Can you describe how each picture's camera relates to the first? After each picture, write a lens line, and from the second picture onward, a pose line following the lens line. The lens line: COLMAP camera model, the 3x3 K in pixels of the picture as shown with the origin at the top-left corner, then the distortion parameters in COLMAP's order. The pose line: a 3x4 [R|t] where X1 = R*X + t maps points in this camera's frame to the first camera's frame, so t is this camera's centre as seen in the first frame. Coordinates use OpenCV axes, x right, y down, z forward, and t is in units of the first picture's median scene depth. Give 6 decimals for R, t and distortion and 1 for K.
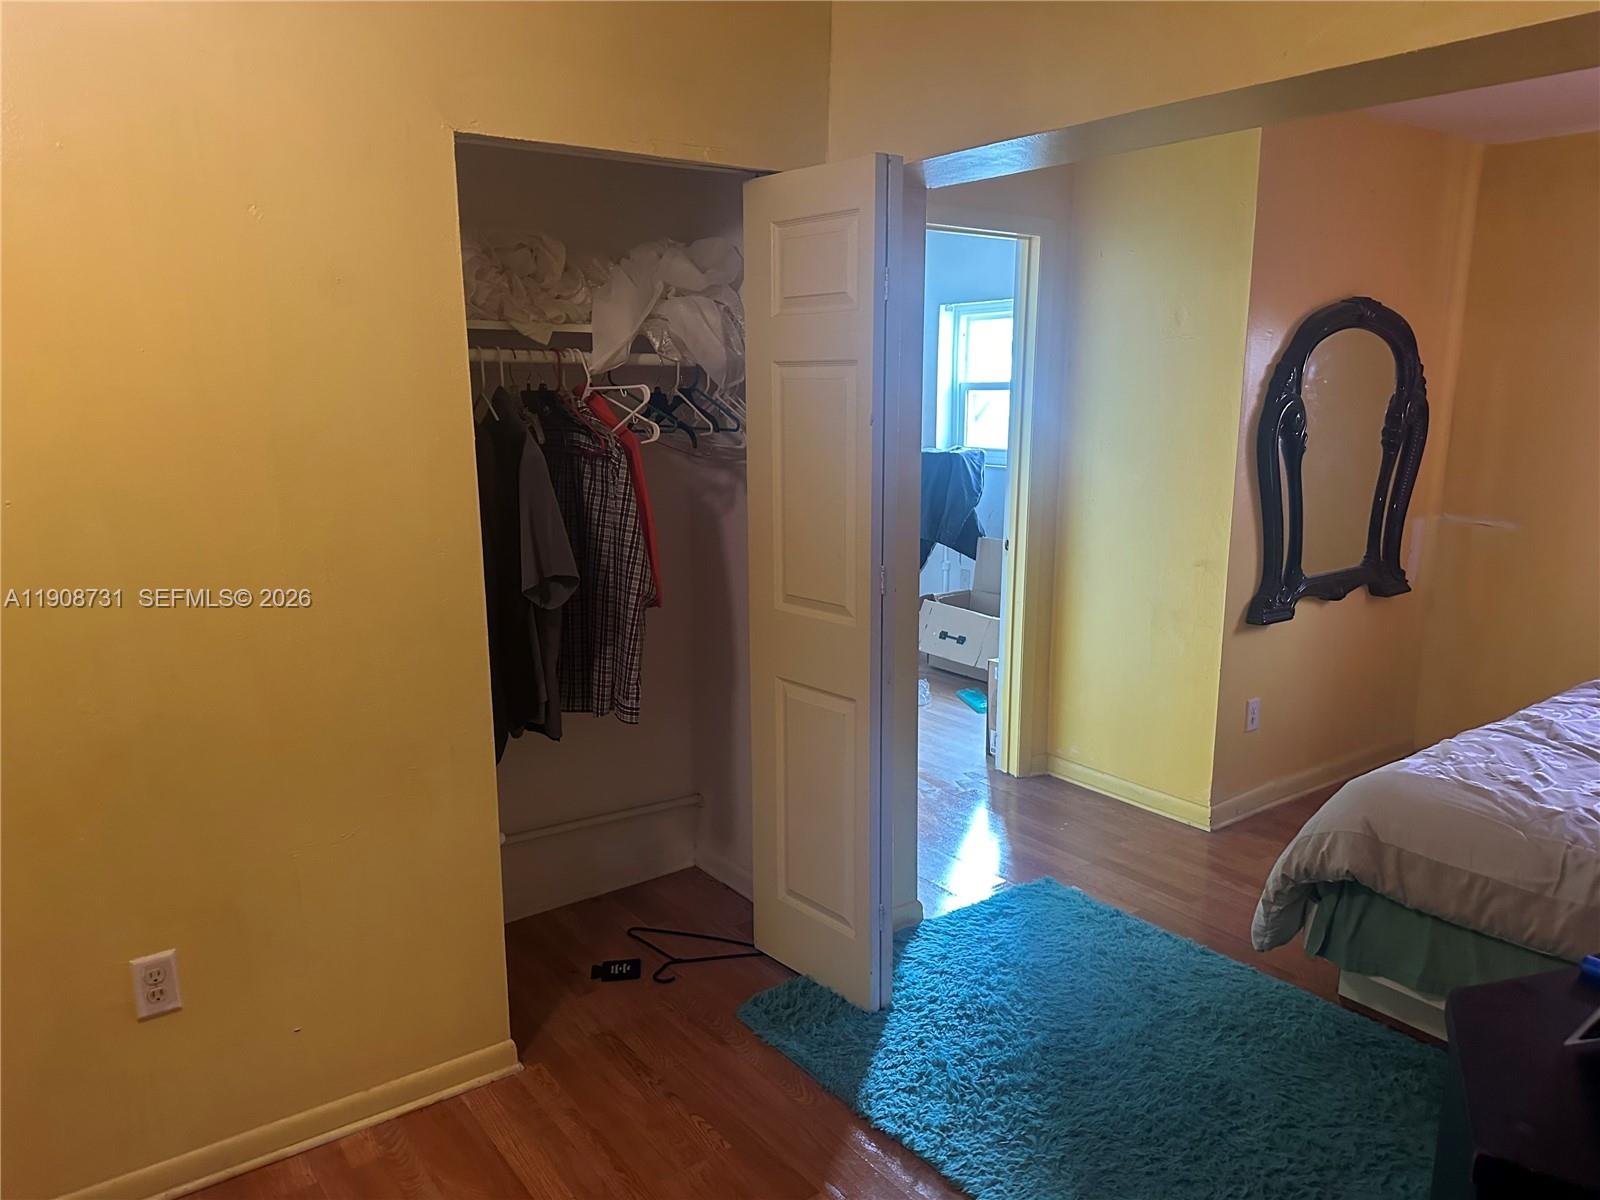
lens RADIAL K [[1141.1, 0, 800.0], [0, 1141.1, 600.0], [0, 0, 1]] dist [-0.004337, -0.002161]
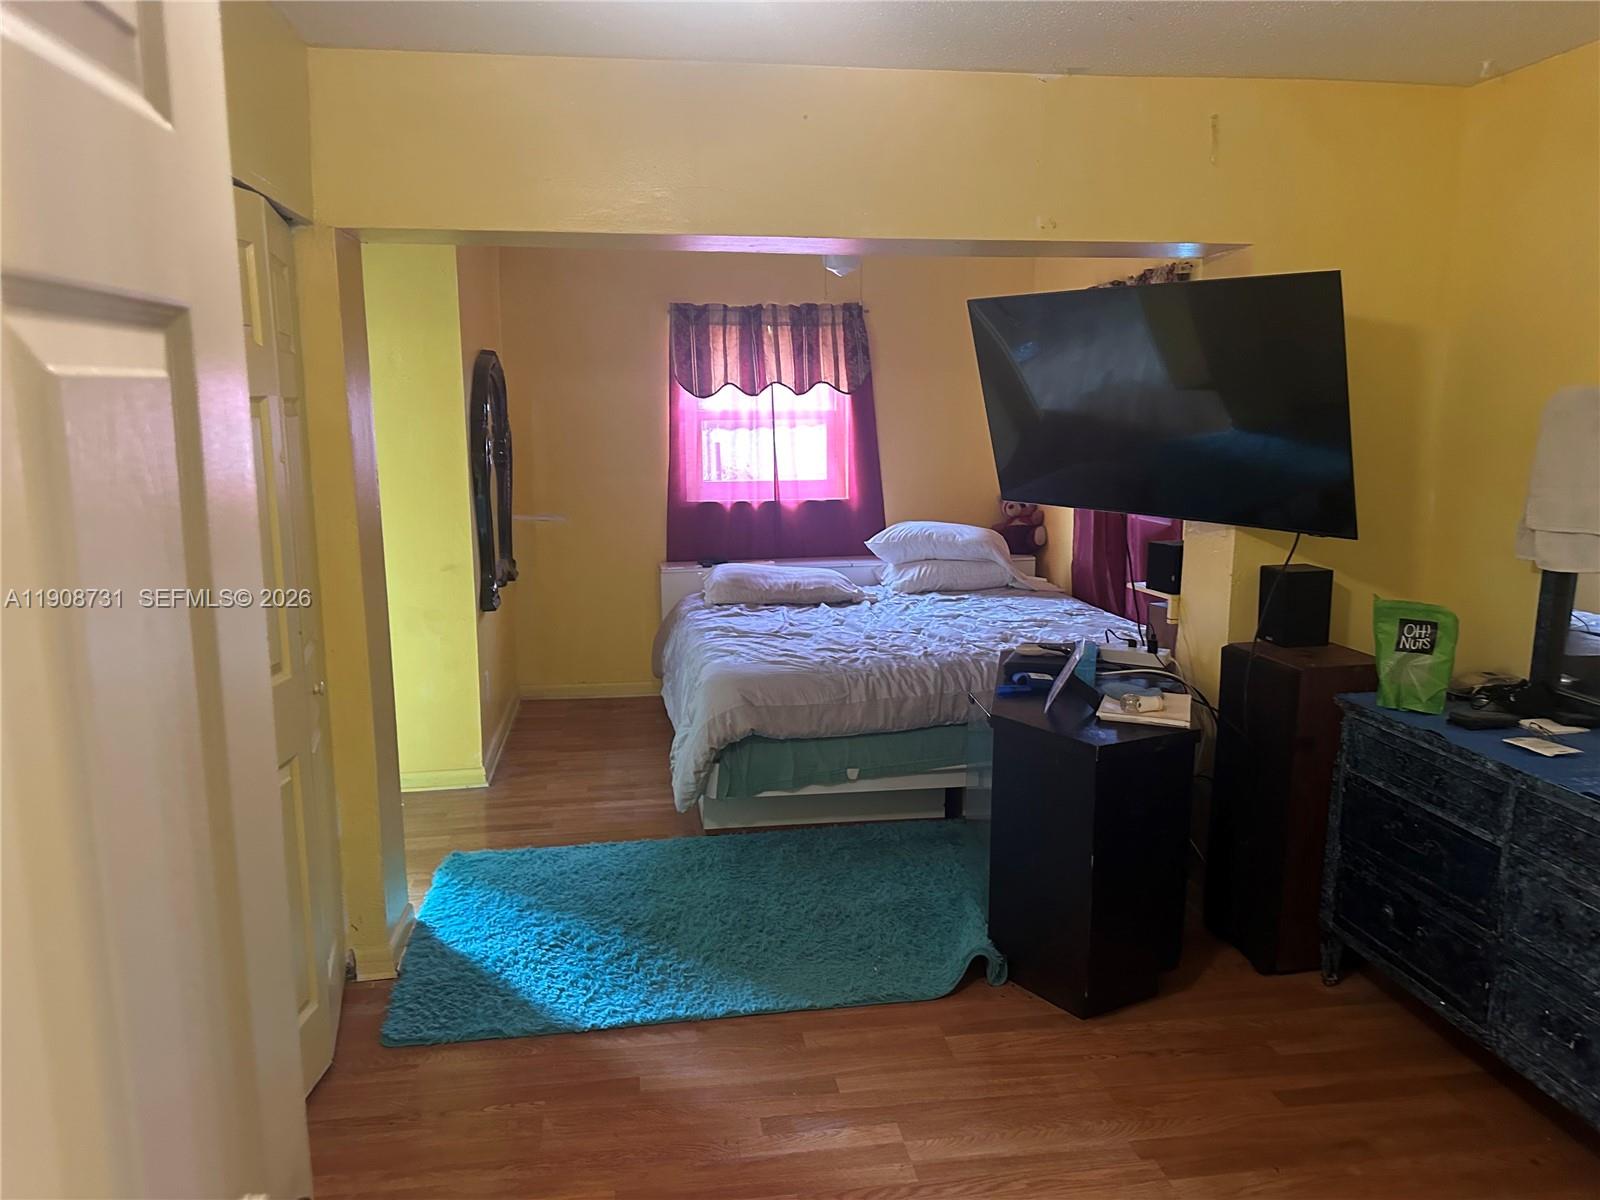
lens RADIAL K [[1141.1, 0, 800.0], [0, 1141.1, 600.0], [0, 0, 1]] dist [-0.004337, -0.002161]
pose [[0.465494, -0.160317, 0.870410, -0.609727], [0.178778, 0.980217, 0.084931, -0.040693], [-0.866807, 0.116075, 0.484946, 0.128771]]
